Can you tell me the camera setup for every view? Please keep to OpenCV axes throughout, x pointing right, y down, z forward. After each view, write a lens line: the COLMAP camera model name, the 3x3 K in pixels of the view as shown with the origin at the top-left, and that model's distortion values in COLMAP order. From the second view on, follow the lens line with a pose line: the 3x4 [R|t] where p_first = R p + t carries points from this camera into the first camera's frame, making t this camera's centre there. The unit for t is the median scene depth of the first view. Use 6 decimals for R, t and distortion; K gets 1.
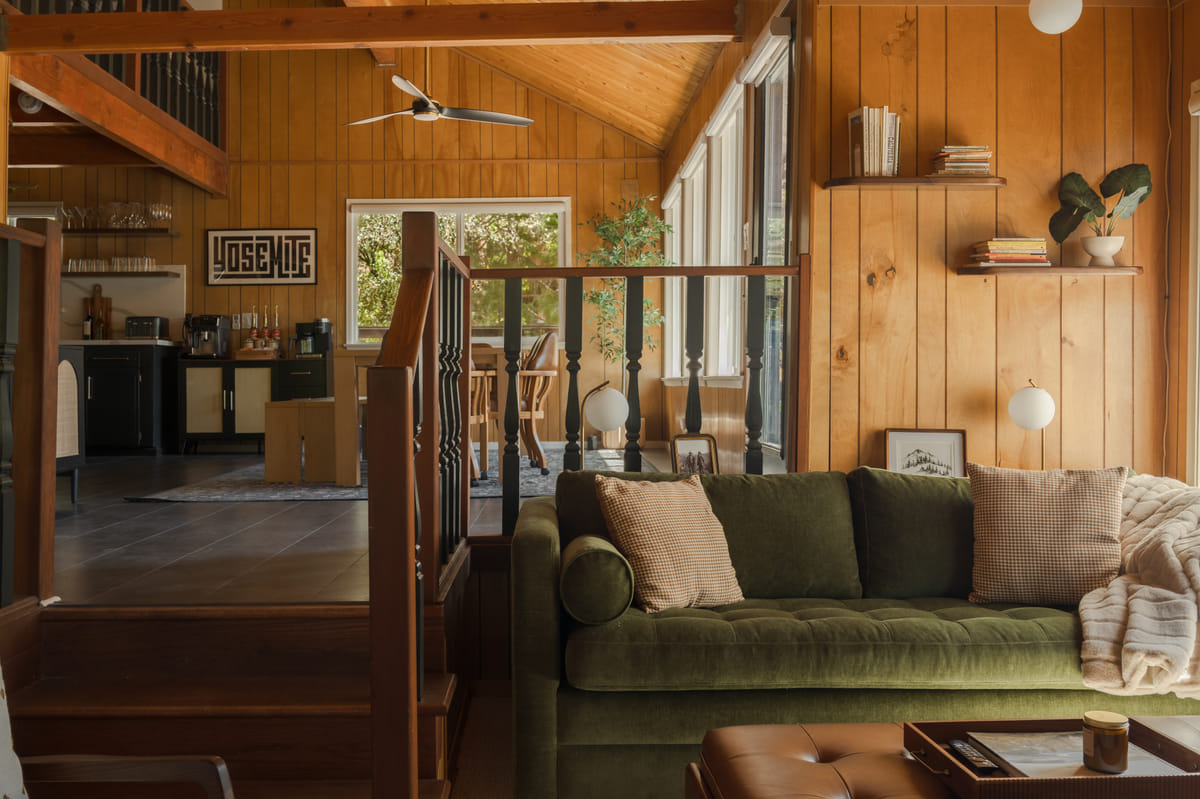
lens RADIAL K [[960.0, 0, 598.1], [0, 960.0, 395.1], [0, 0, 1]] dist [-0.015954, -0.004334]
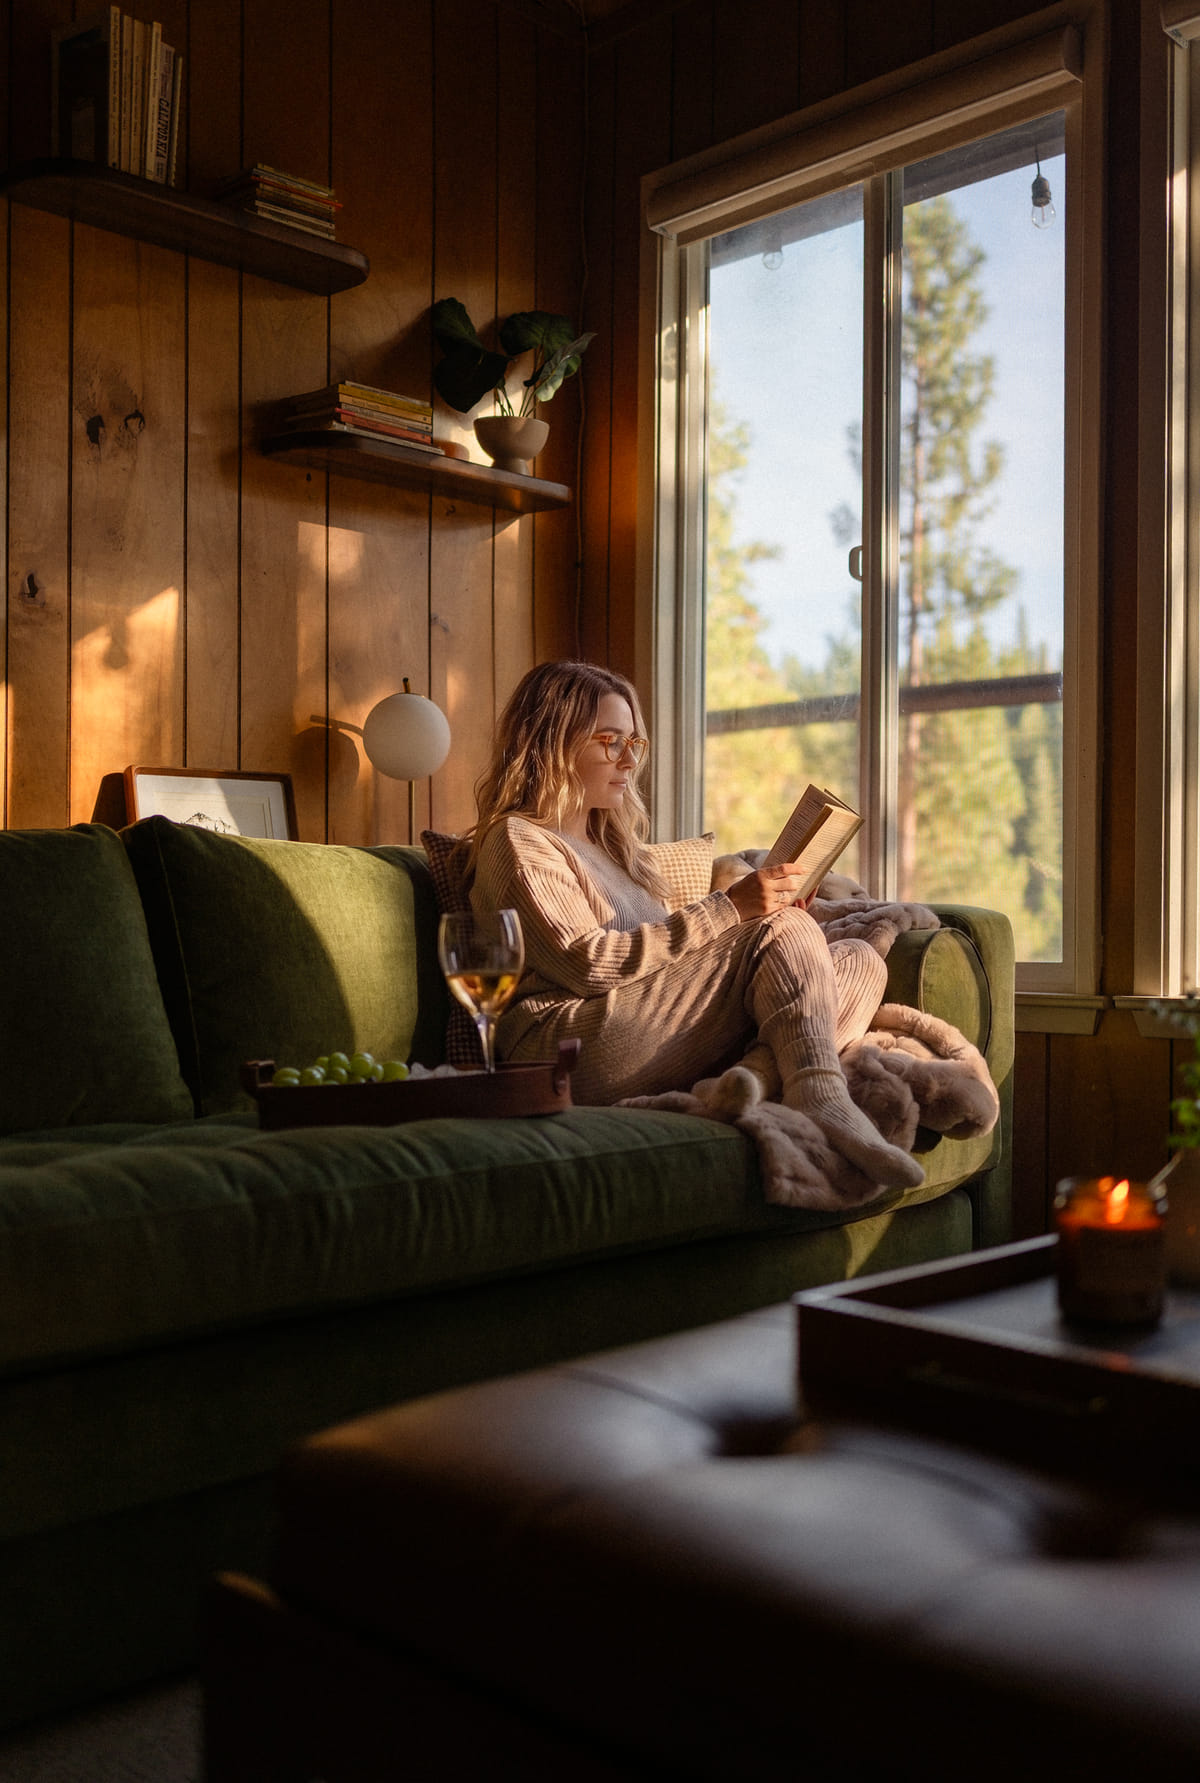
lens RADIAL K [[1674.0, 0, 600.5], [0, 1674.0, 892.7], [0, 0, 1]] dist [-0.016651, 0.000000]
pose [[0.717669, -0.001599, 0.696383, -0.083167], [0.005076, 0.999983, -0.002935, 0.096893], [-0.696366, 0.005641, 0.717664, 0.296643]]
